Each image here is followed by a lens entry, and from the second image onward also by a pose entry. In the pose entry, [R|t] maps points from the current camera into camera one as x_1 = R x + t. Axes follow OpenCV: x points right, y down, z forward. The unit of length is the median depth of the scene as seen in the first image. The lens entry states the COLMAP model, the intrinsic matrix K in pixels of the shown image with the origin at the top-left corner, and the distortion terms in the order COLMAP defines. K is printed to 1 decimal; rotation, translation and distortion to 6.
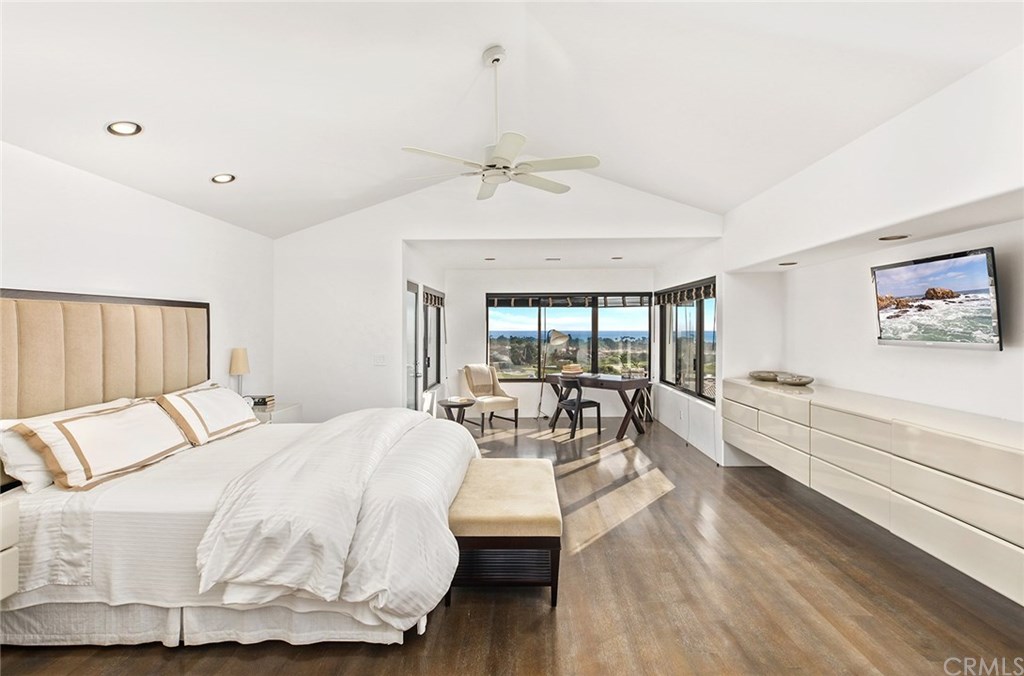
lens RADIAL K [[507.0, 0, 512.0], [0, 507.0, 338.0], [0, 0, 1]] dist [-0.001103, -0.000734]
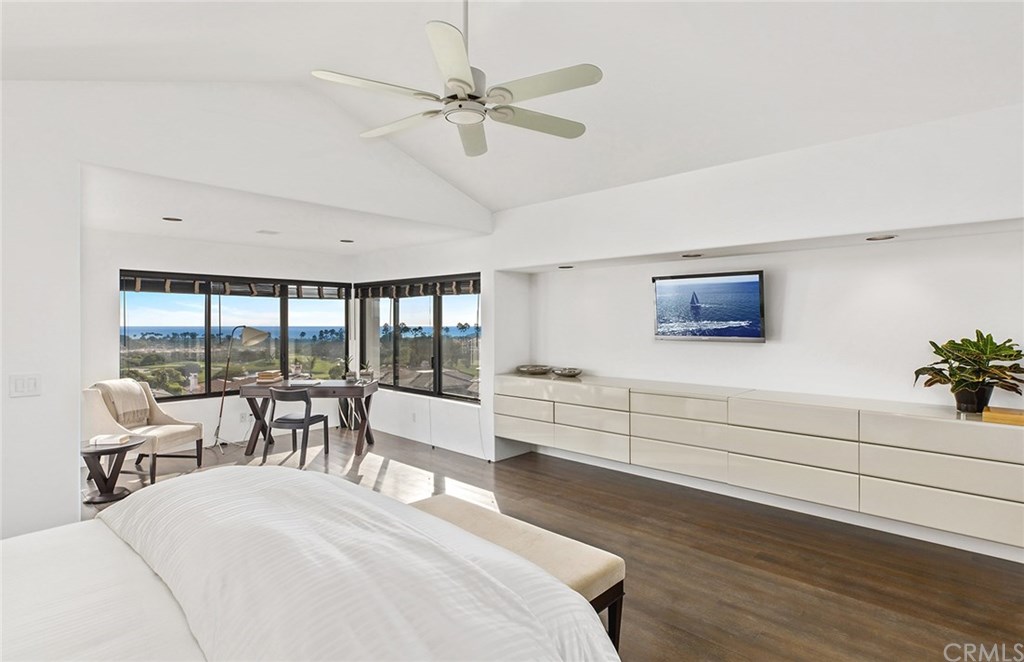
lens RADIAL K [[517.5, 0, 512.0], [0, 517.5, 331.0], [0, 0, 1]] dist [-0.016178, -0.000044]
pose [[0.665307, -0.005320, 0.746551, -0.211572], [0.008531, 0.999963, -0.000476, -0.004355], [-0.746521, 0.006686, 0.665328, 0.187911]]
